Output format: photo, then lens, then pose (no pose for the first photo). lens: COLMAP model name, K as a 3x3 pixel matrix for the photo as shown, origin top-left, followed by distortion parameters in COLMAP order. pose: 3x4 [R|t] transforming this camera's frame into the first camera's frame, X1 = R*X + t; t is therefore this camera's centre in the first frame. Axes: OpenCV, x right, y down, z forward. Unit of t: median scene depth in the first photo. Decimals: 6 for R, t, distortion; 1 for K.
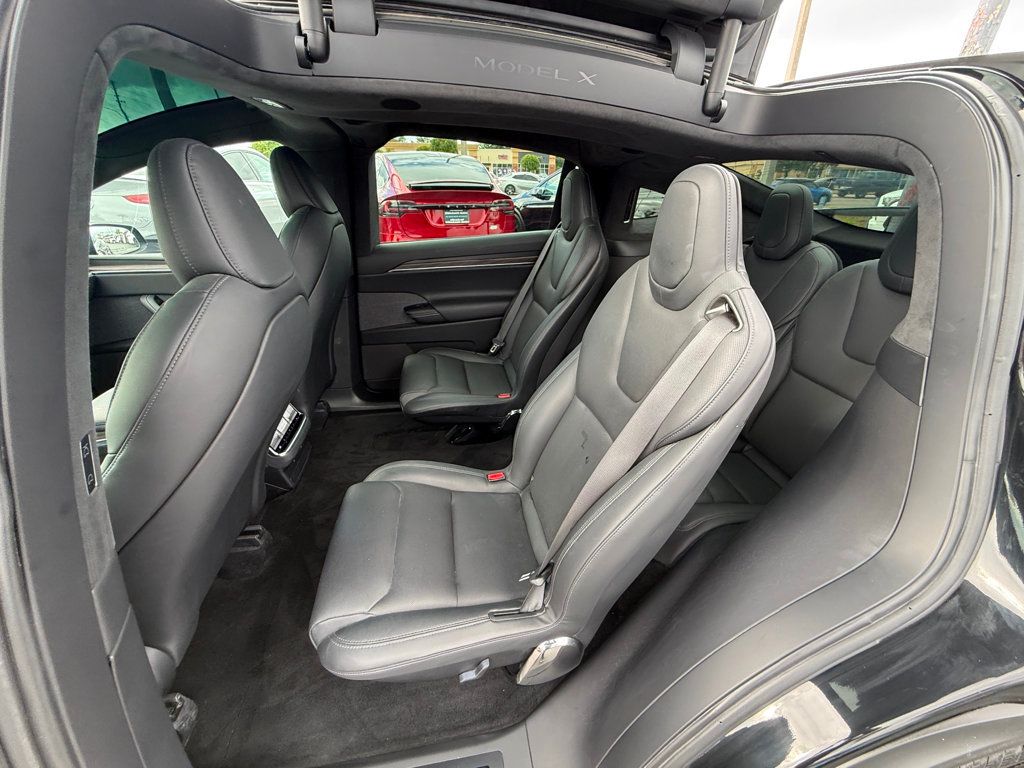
lens RADIAL K [[407.1, 0, 517.2], [0, 407.1, 381.6], [0, 0, 1]] dist [0.006909, -0.000243]
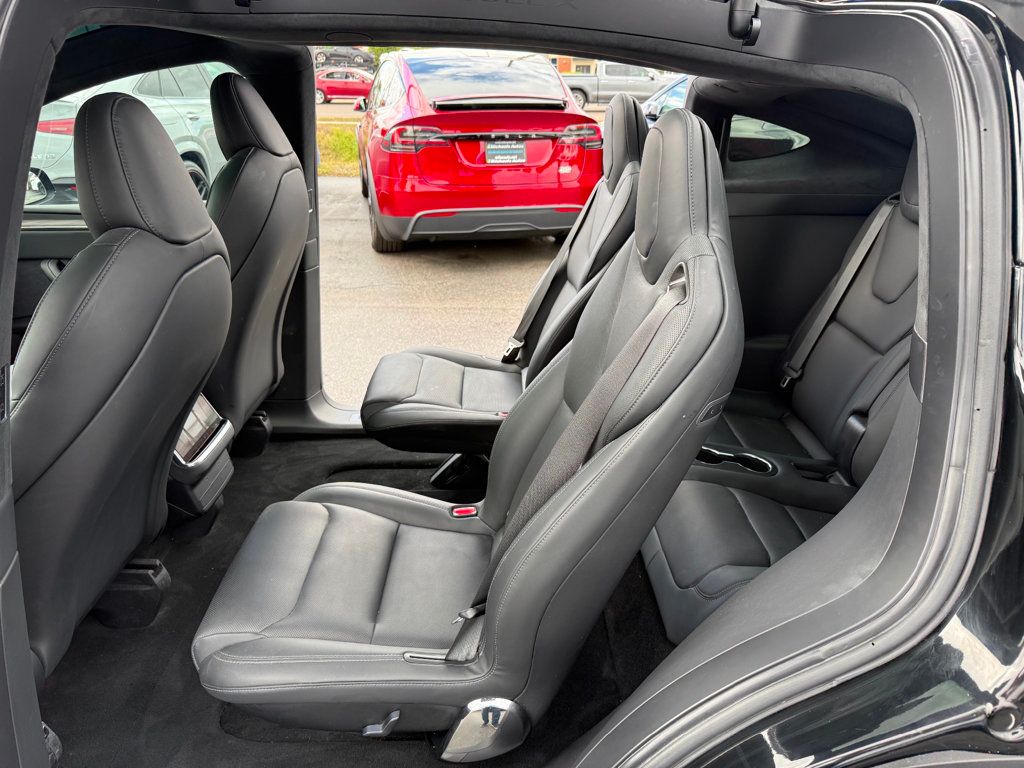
lens RADIAL K [[730.4, 0, 531.8], [0, 730.4, 381.4], [0, 0, 1]] dist [0.038231, -0.046790]
pose [[0.989923, 0.044430, -0.134458, 0.233070], [-0.054552, 0.995872, -0.072551, 0.089446], [0.130679, 0.079155, 0.988260, -0.286859]]
